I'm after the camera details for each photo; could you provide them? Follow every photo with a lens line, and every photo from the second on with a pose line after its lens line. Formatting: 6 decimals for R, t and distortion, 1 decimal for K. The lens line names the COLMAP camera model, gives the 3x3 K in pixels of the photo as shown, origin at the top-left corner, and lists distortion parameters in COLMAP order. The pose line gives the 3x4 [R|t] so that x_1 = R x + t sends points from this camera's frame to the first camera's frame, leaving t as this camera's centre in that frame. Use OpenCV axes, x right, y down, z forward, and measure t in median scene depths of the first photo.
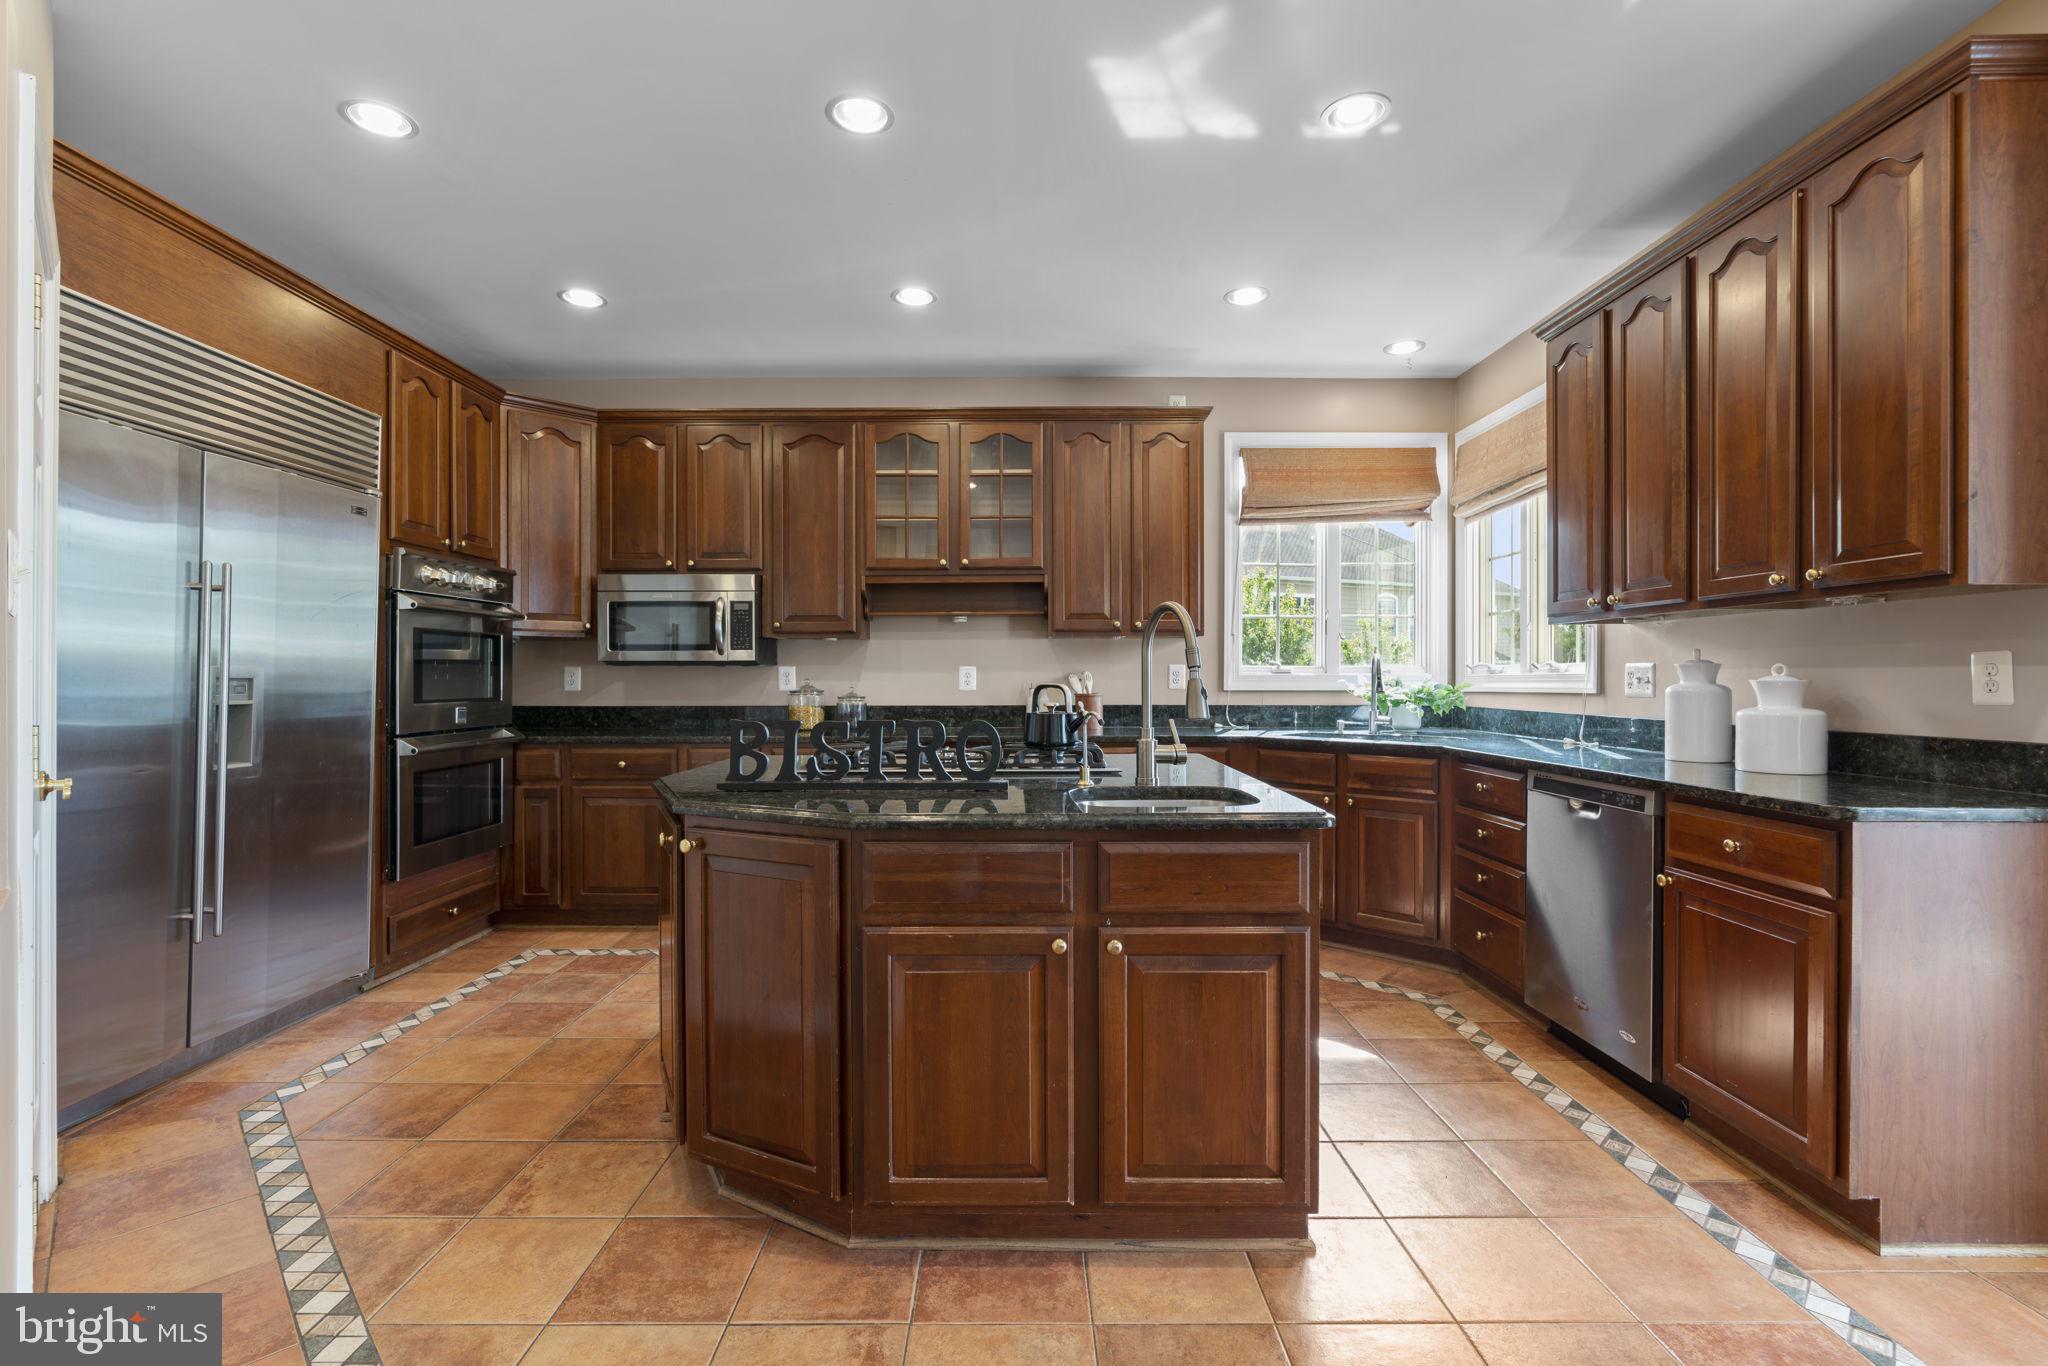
lens RADIAL K [[922.0, 0, 1012.0], [0, 922.0, 678.0], [0, 0, 1]] dist [-0.013492, 0.005831]
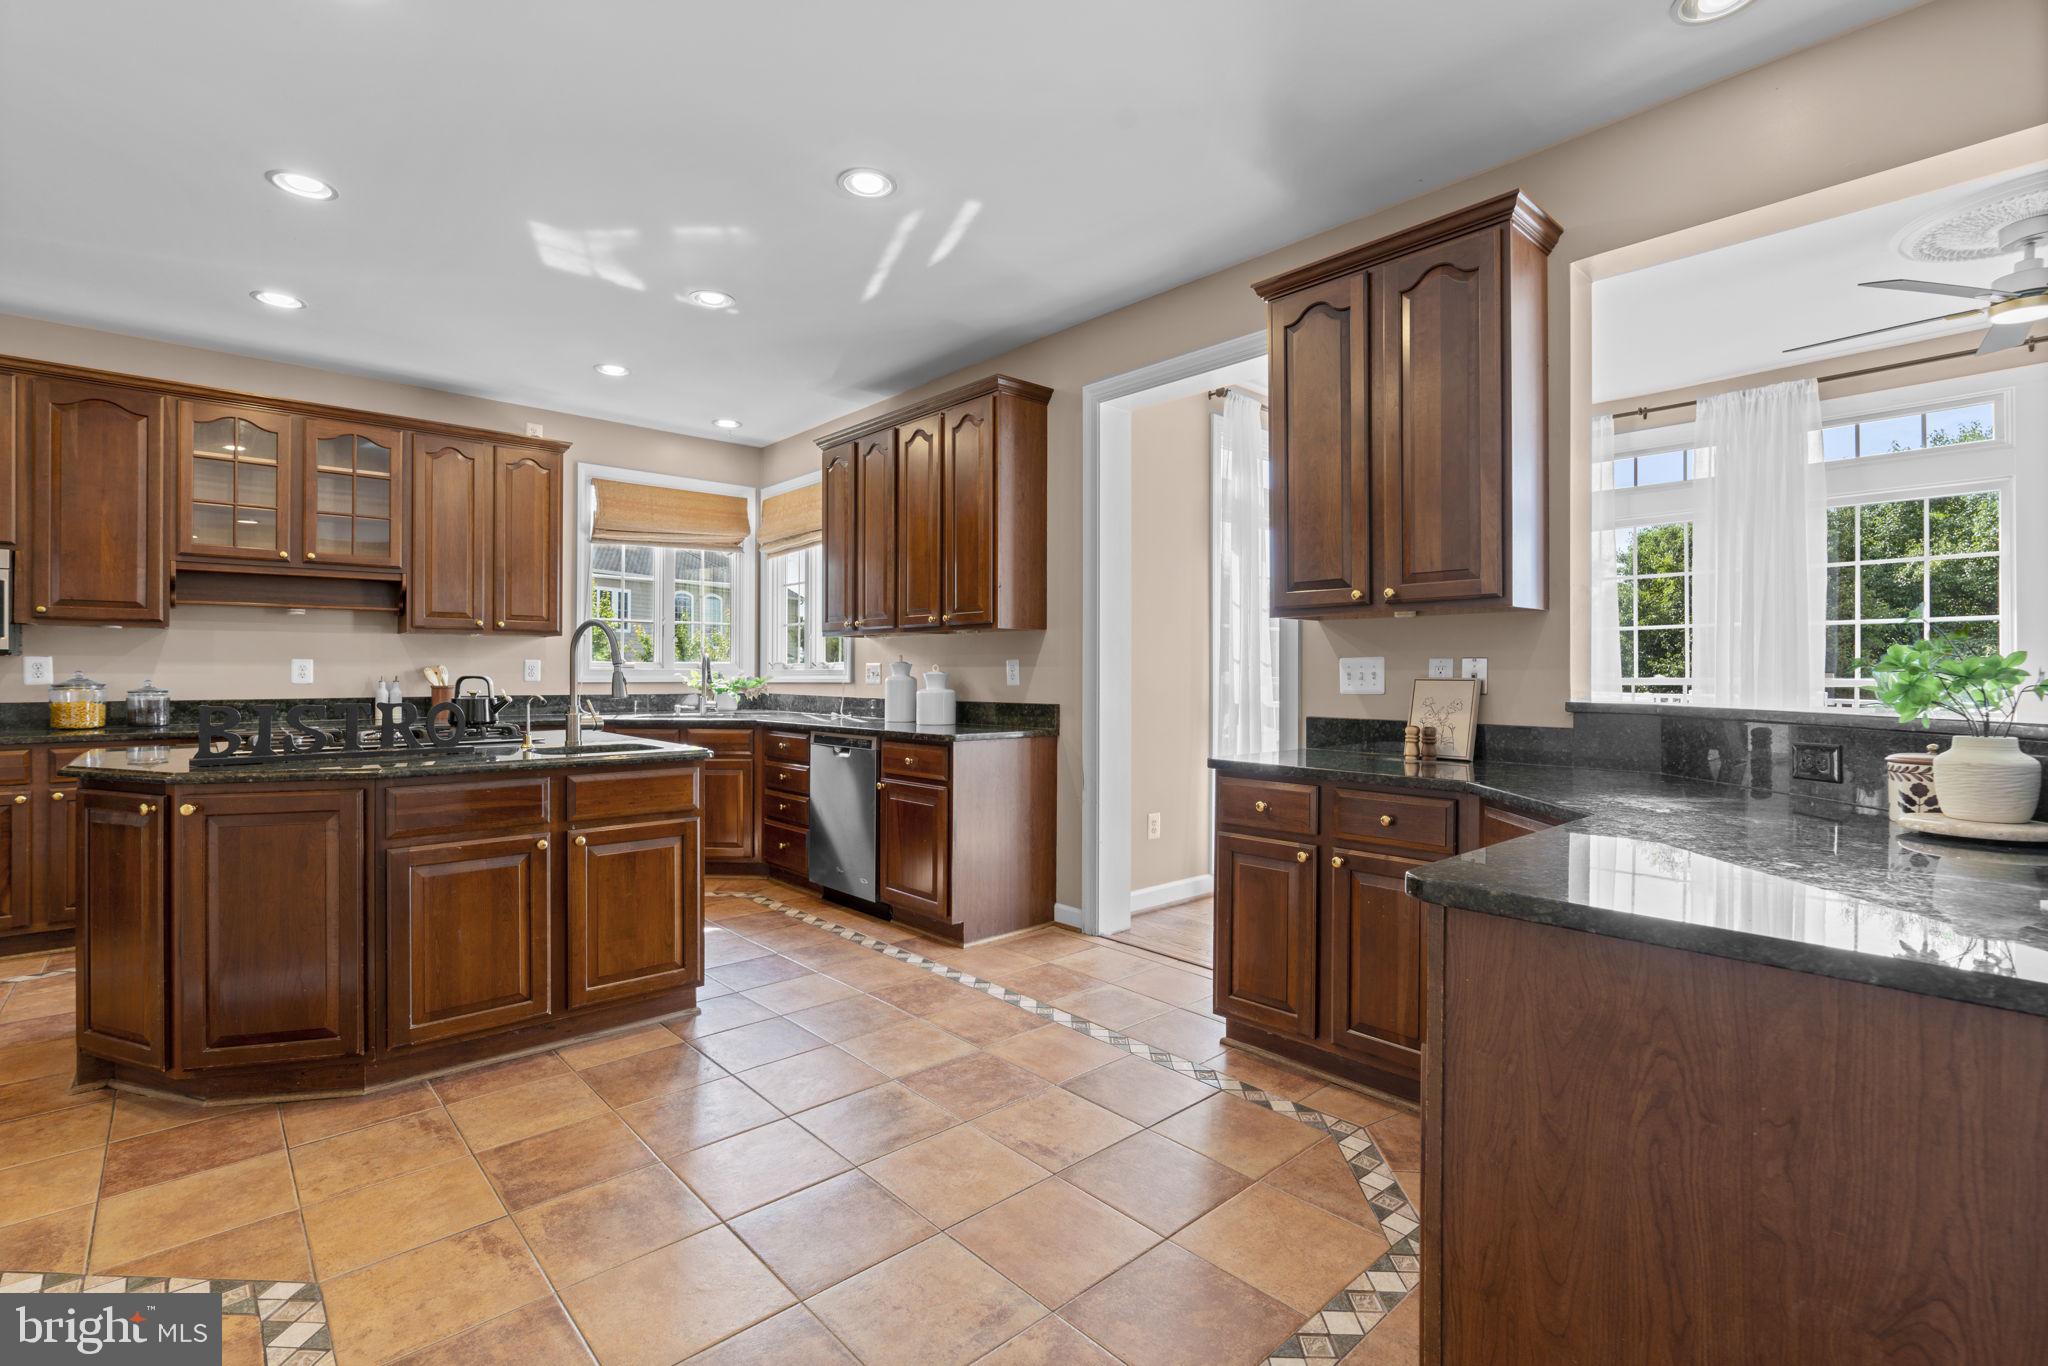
lens RADIAL K [[922.0, 0, 1021.5], [0, 922.0, 677.8], [0, 0, 1]] dist [-0.013492, 0.005831]
pose [[0.736265, -0.001093, 0.676692, -0.239202], [-0.002380, 0.999988, 0.004205, 0.002247], [-0.676689, -0.004707, 0.736254, -0.403662]]
